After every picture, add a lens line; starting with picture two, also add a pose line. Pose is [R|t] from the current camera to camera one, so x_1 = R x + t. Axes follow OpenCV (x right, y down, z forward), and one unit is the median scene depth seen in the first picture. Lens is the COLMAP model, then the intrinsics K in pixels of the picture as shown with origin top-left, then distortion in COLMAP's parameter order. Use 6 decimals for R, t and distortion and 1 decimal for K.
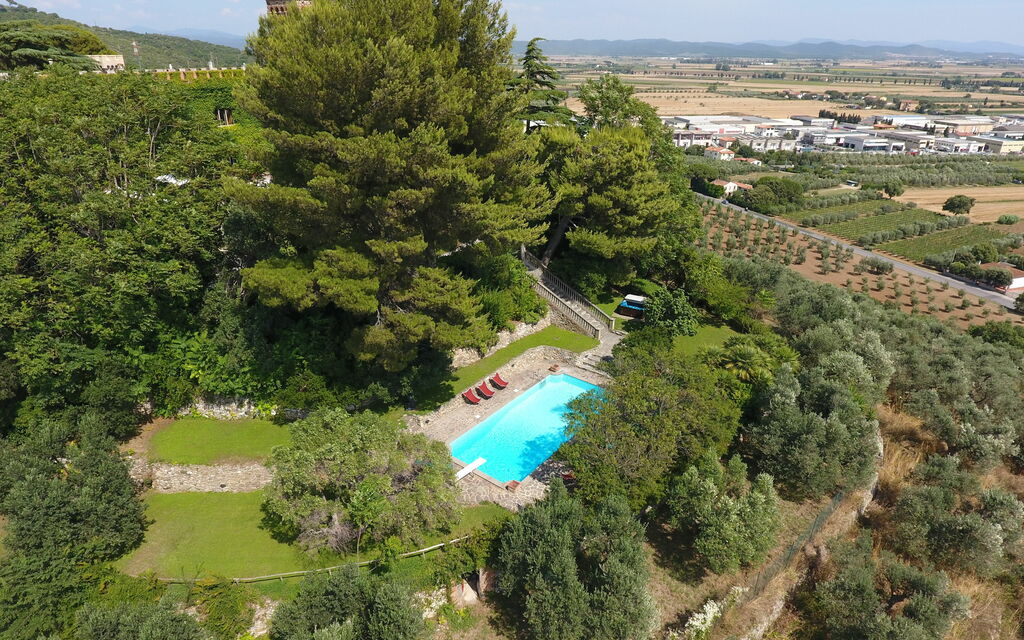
lens RADIAL K [[586.0, 0, 511.4], [0, 586.0, 317.1], [0, 0, 1]] dist [0.002060, -0.004189]
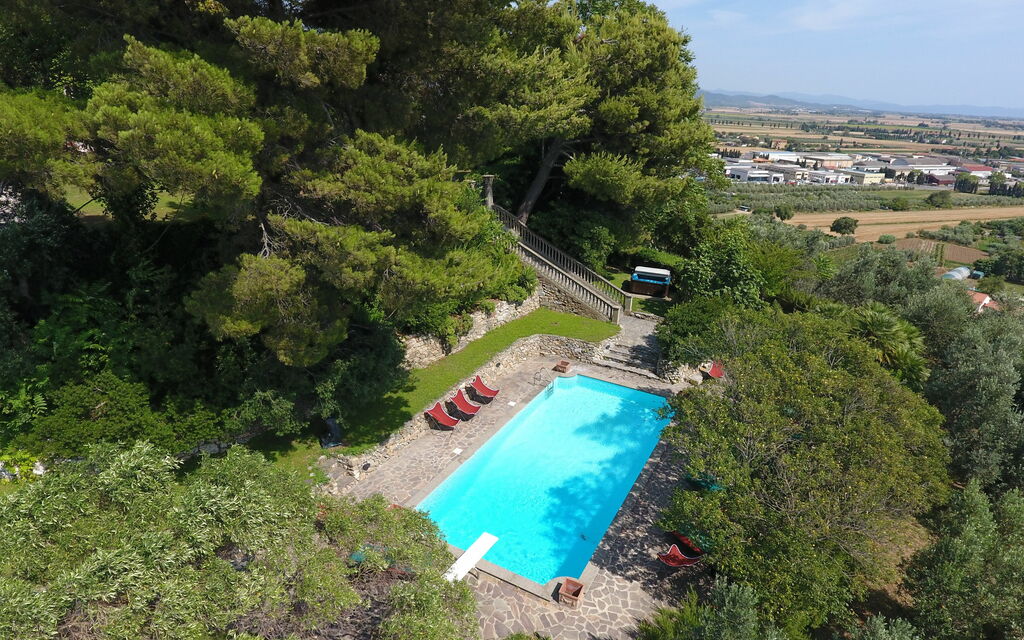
lens RADIAL K [[586.0, 0, 506.6], [0, 586.0, 316.9], [0, 0, 1]] dist [0.002060, -0.004189]
pose [[0.986888, -0.027526, 0.159043, -0.079195], [0.037059, 0.997670, -0.057285, 0.063025], [-0.157096, 0.062428, 0.985608, 0.360122]]
